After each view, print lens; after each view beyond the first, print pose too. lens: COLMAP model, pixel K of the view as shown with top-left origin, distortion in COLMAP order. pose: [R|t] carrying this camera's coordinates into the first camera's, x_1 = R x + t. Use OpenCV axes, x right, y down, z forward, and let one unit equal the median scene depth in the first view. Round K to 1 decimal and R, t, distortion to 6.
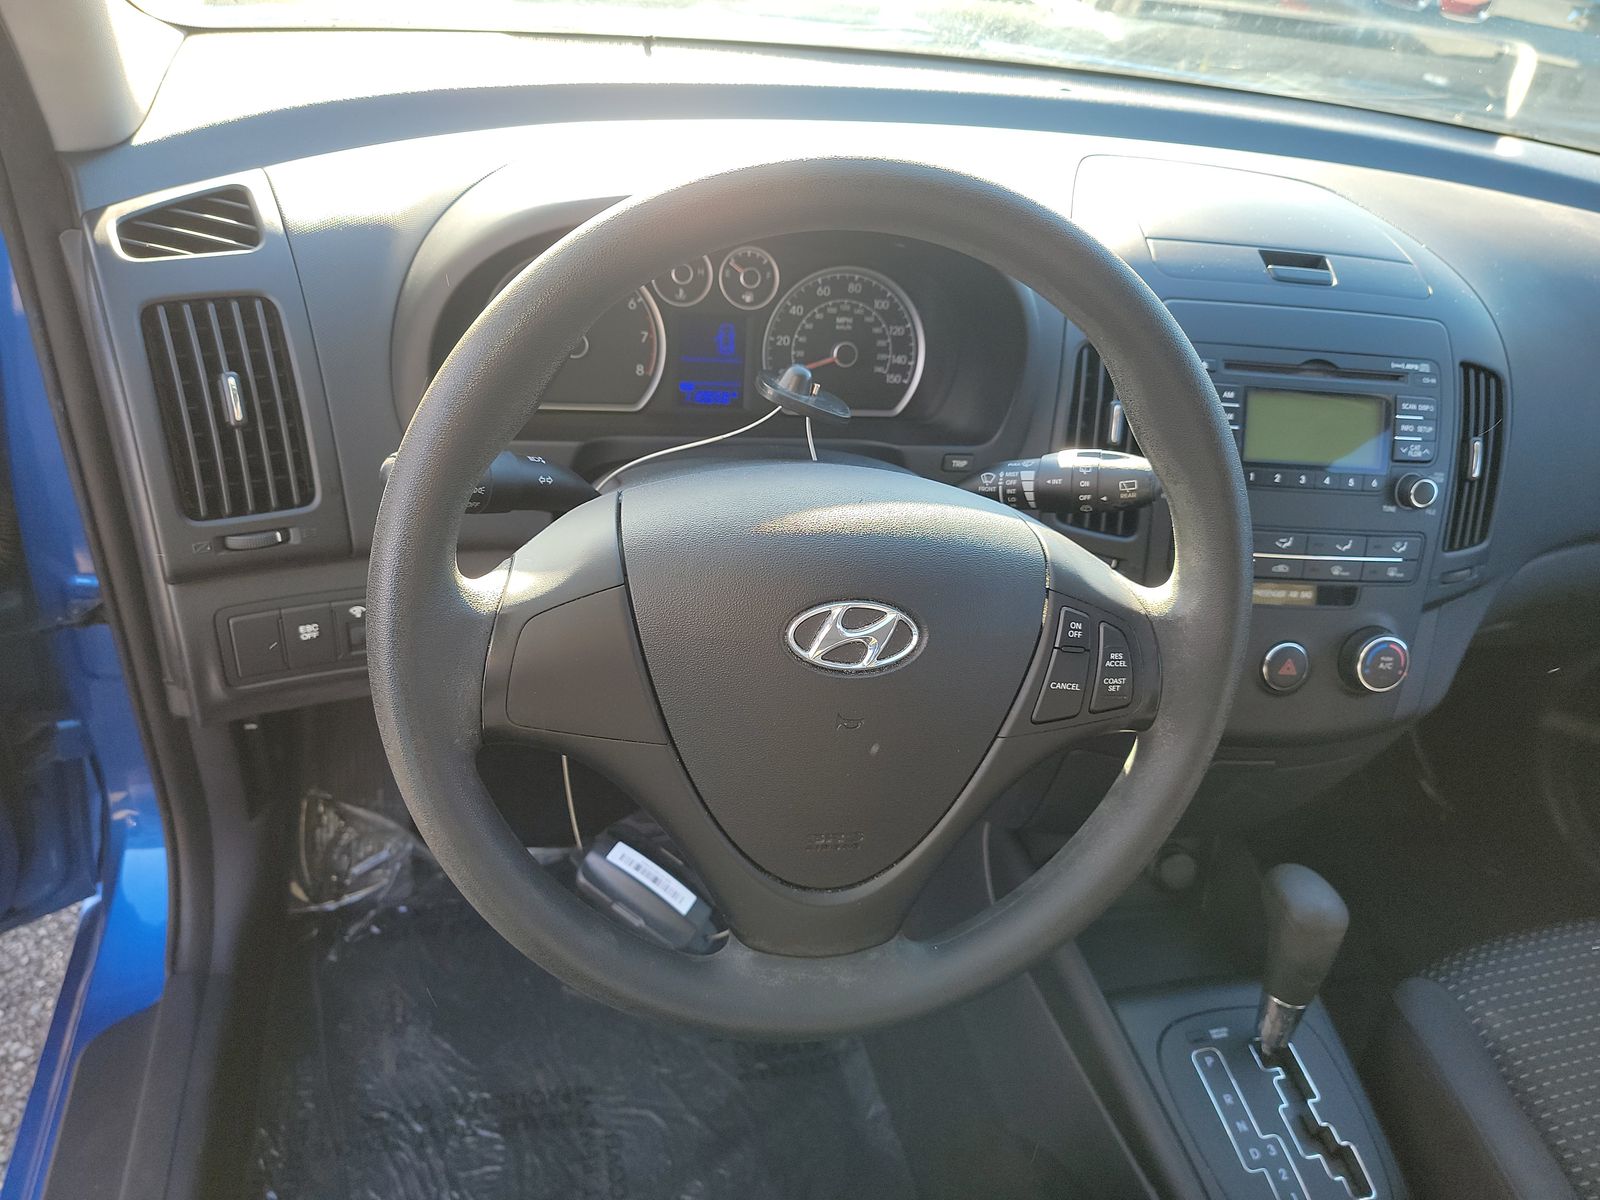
lens RADIAL K [[1130.8, 0, 801.1], [0, 1130.8, 569.9], [0, 0, 1]] dist [0.054330, -0.001356]
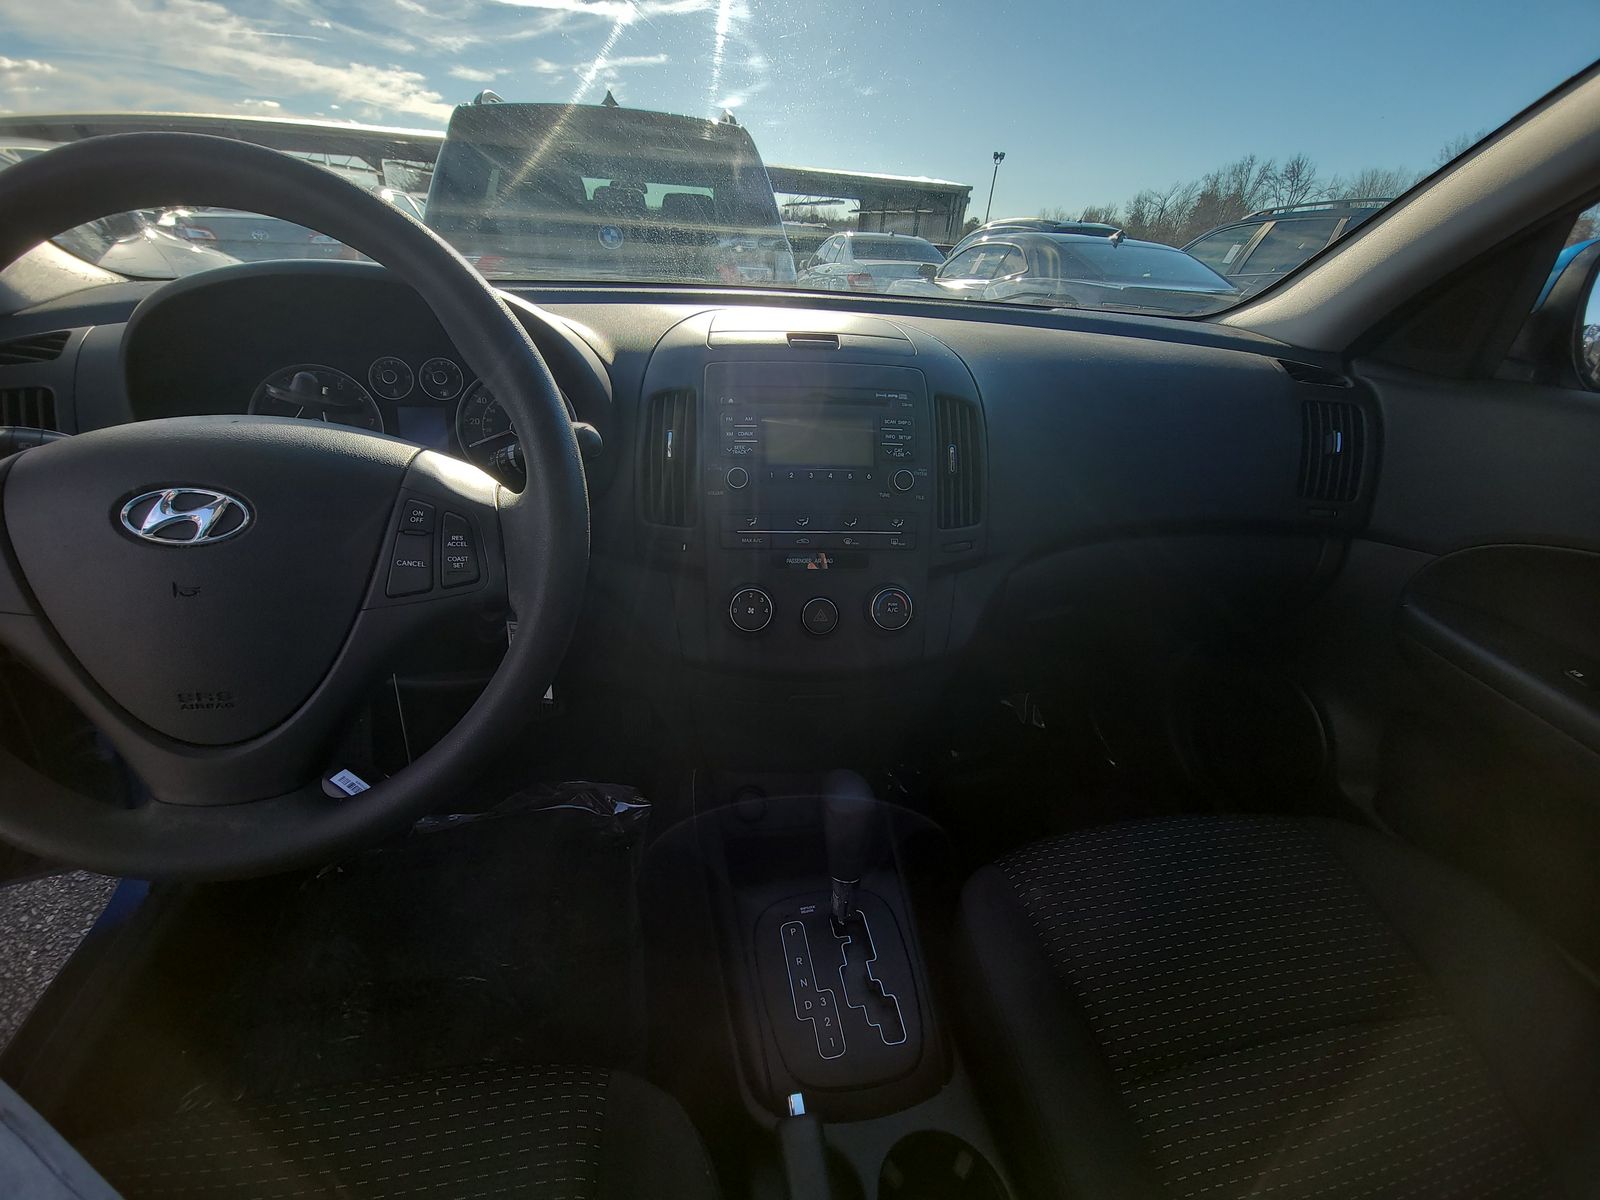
lens RADIAL K [[643.0, 0, 800.0], [0, 643.0, 600.0], [0, 0, 1]] dist [0.001512, 0.000096]
pose [[0.993340, -0.066837, -0.093853, 0.479315], [0.052141, 0.987138, -0.151127, 0.180641], [0.102747, 0.145227, 0.984049, 0.258042]]
